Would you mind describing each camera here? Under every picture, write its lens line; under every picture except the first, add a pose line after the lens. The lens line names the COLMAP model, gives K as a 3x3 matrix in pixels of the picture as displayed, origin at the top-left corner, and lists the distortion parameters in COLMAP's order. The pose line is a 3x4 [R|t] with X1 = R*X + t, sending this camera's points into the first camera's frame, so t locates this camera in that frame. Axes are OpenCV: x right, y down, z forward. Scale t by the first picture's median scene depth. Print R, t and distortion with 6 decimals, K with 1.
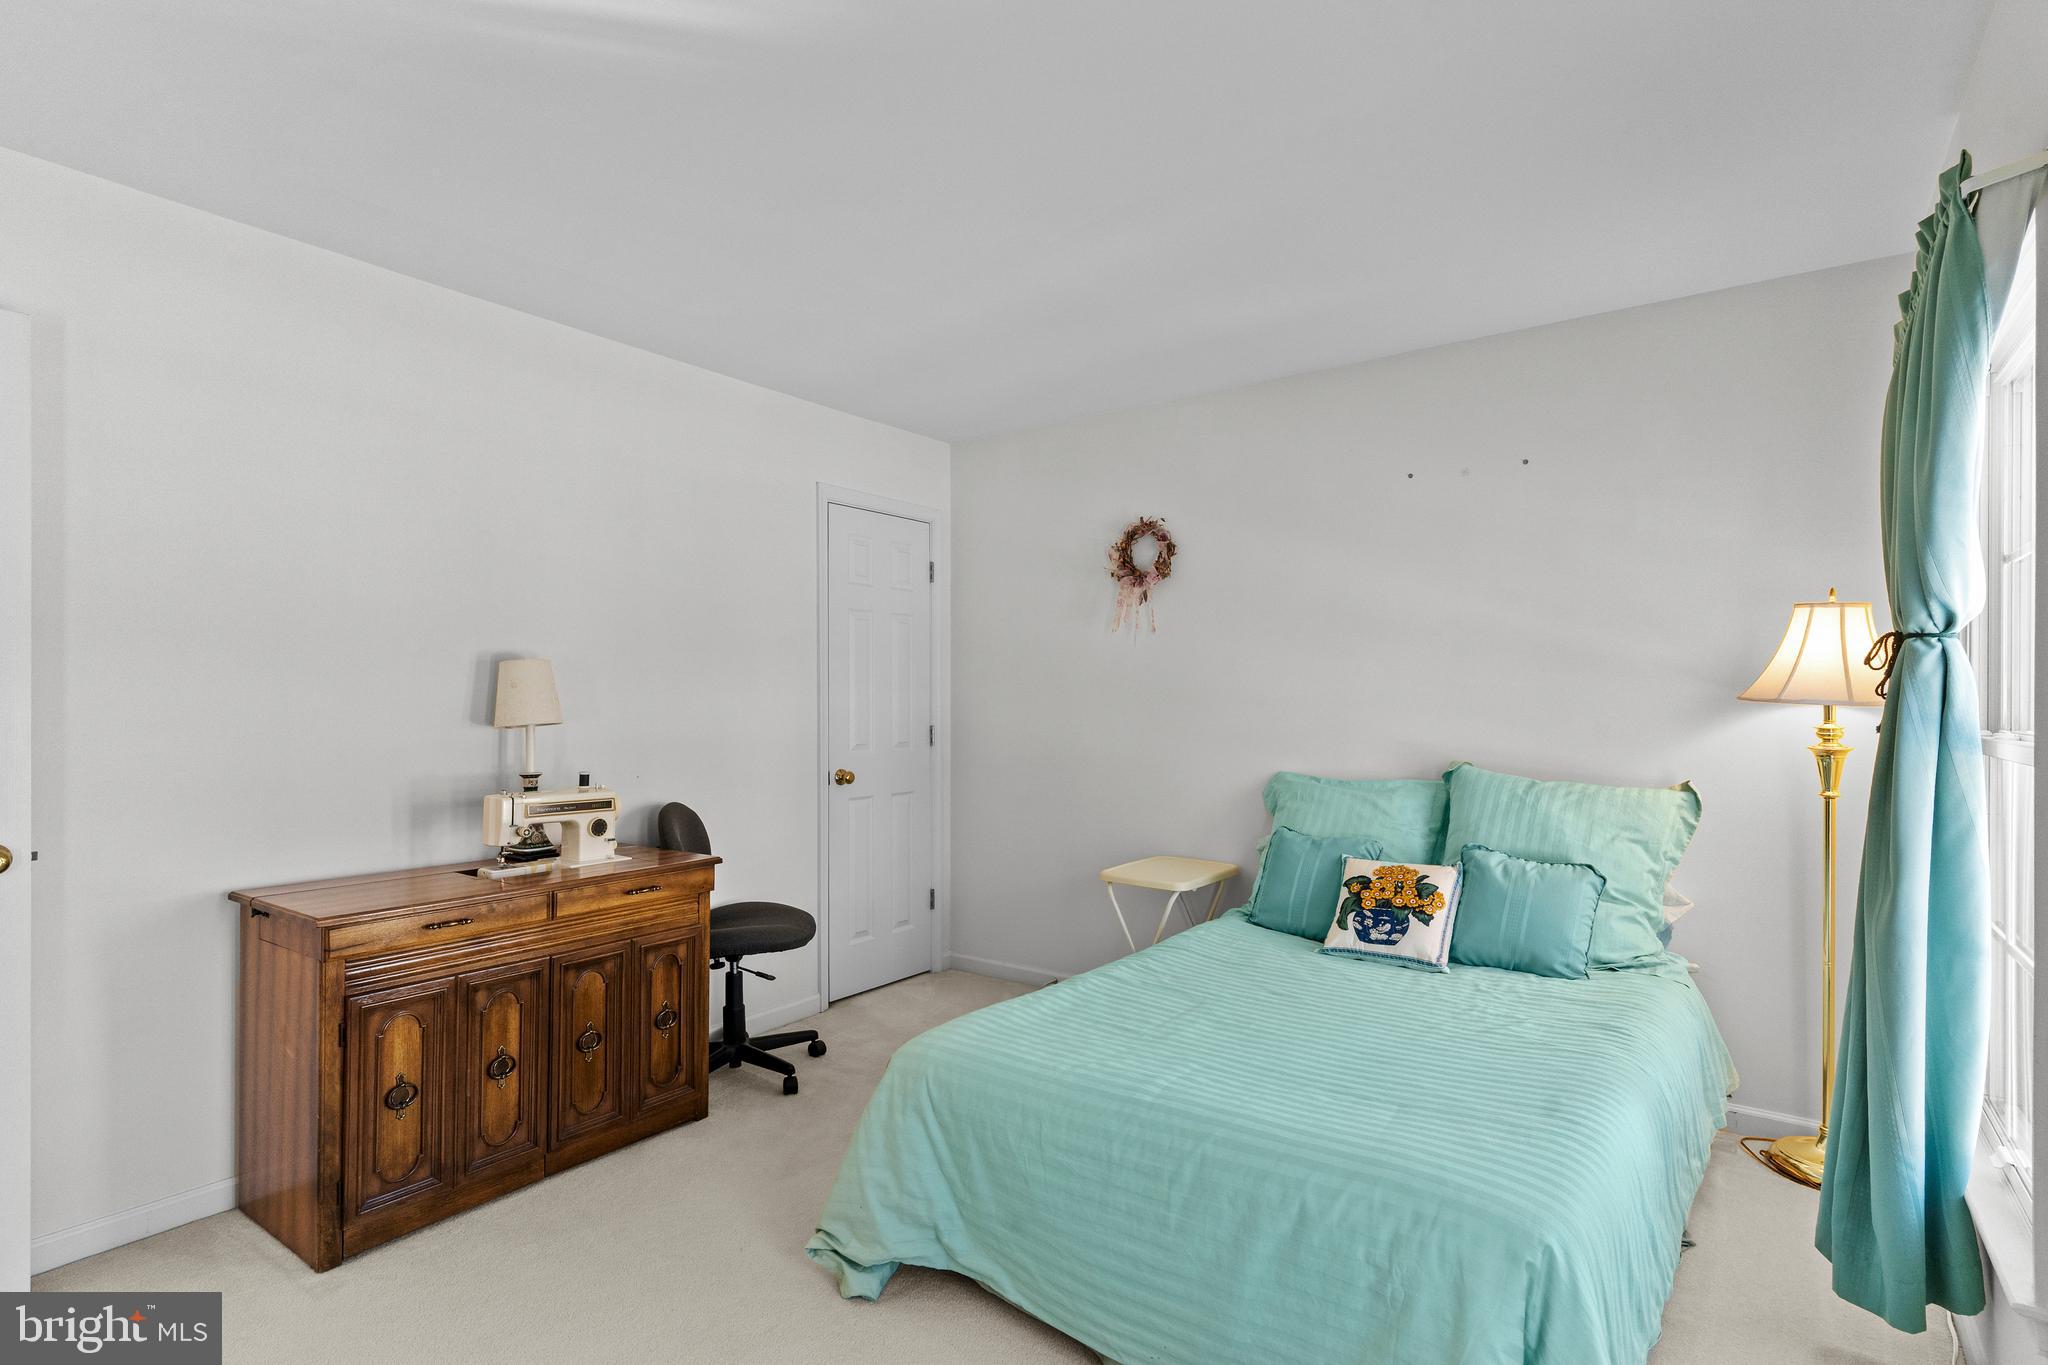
lens RADIAL K [[987.7, 0, 1020.7], [0, 987.7, 694.0], [0, 0, 1]] dist [0.001293, -0.000844]
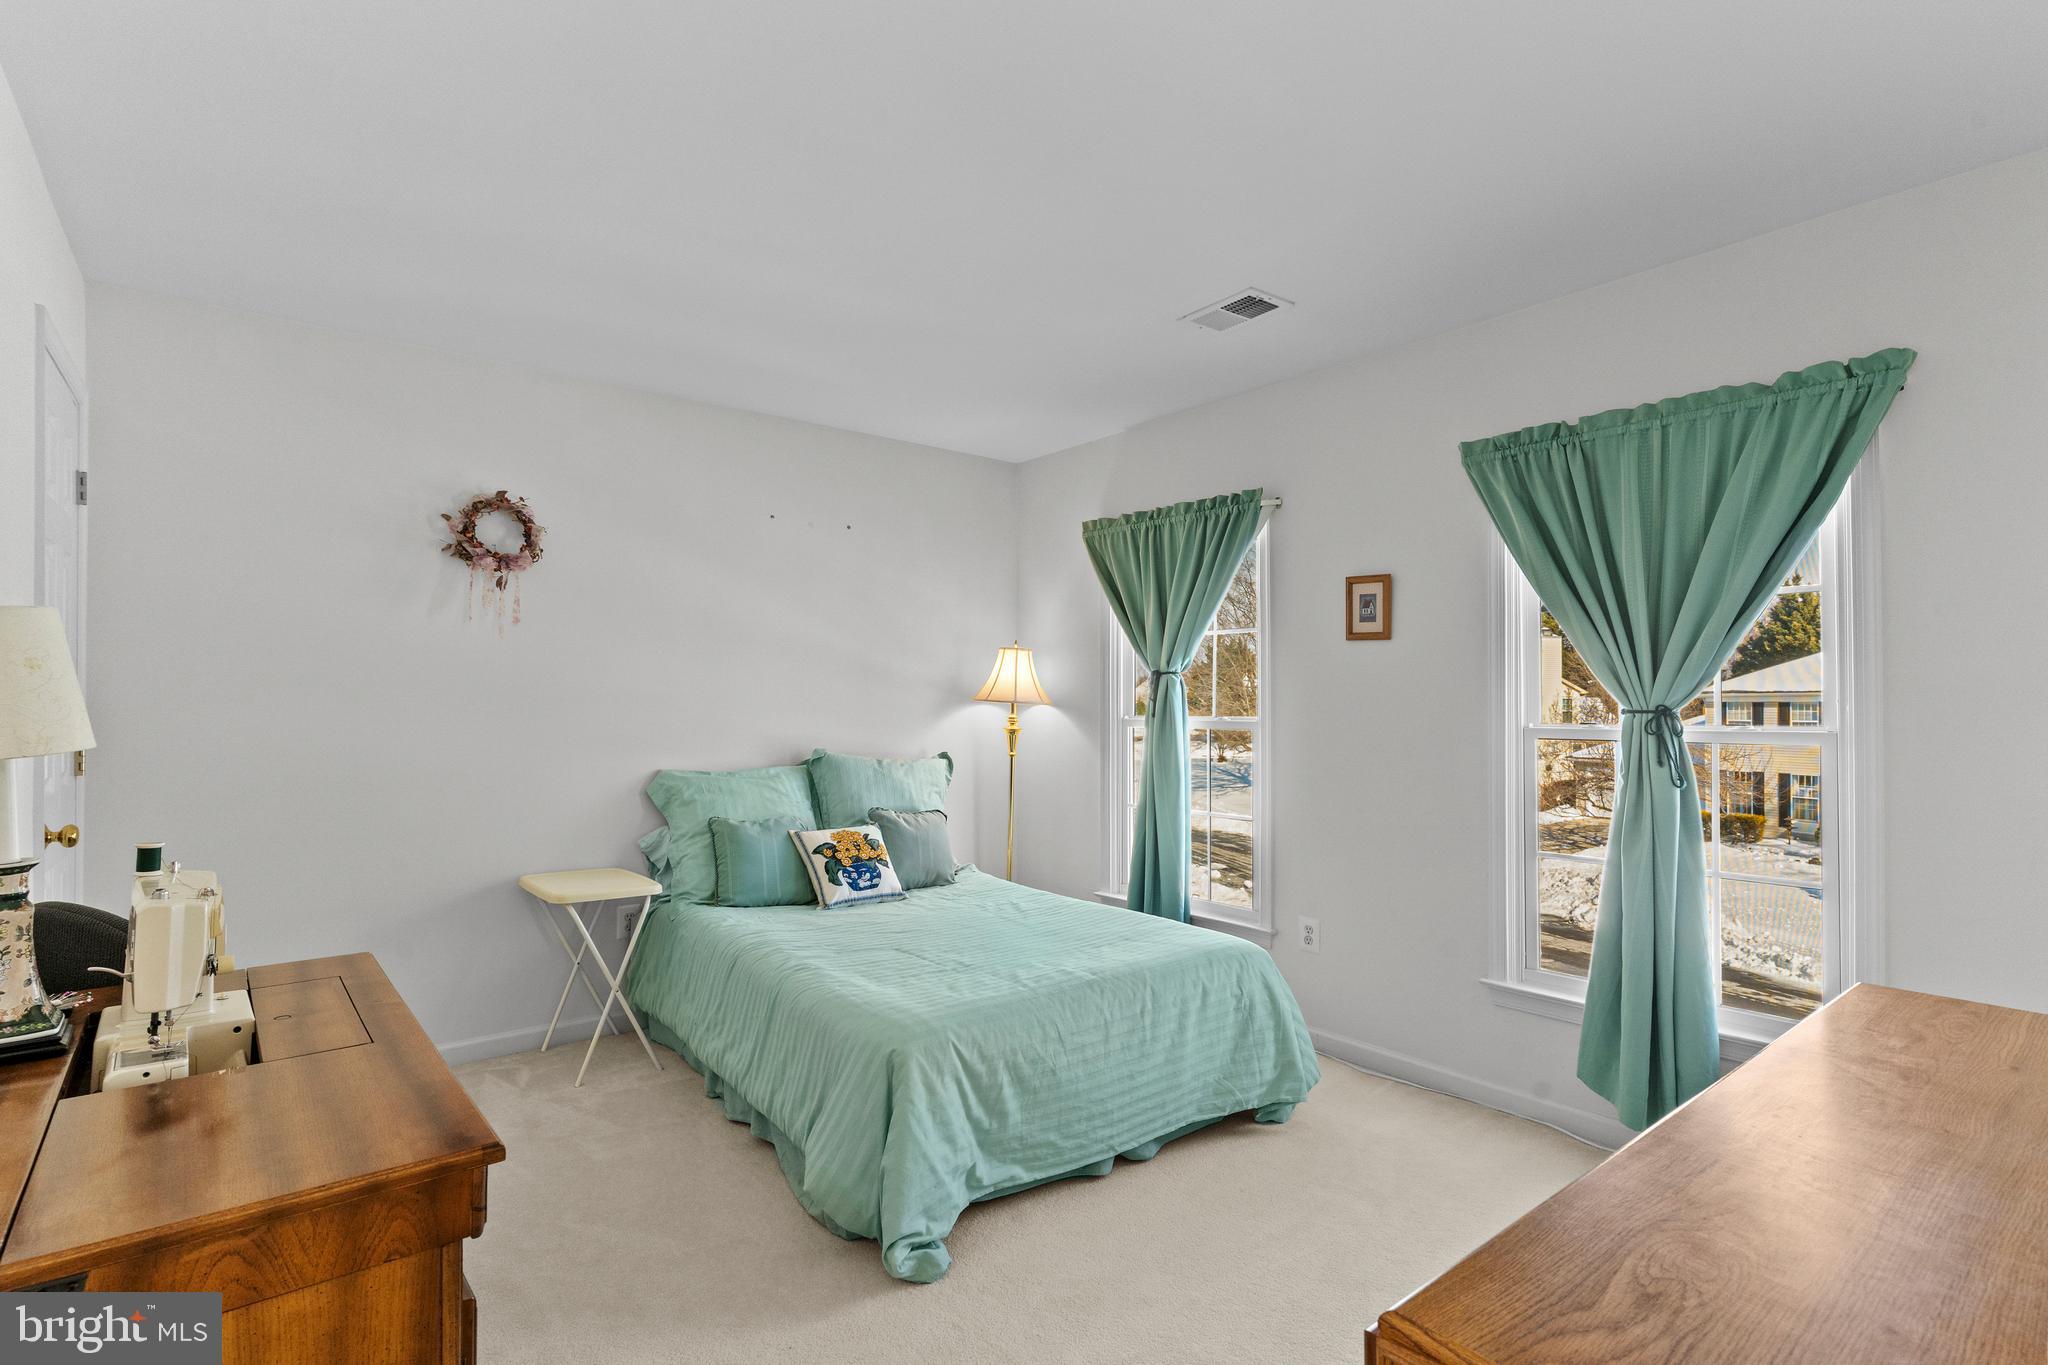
lens RADIAL K [[987.7, 0, 1020.7], [0, 987.7, 694.0], [0, 0, 1]] dist [0.001293, -0.000844]
pose [[0.262472, 0.007335, 0.964912, -0.904941], [-0.009150, 0.999945, -0.005112, 0.001785], [-0.964896, -0.007487, 0.262524, 0.506524]]
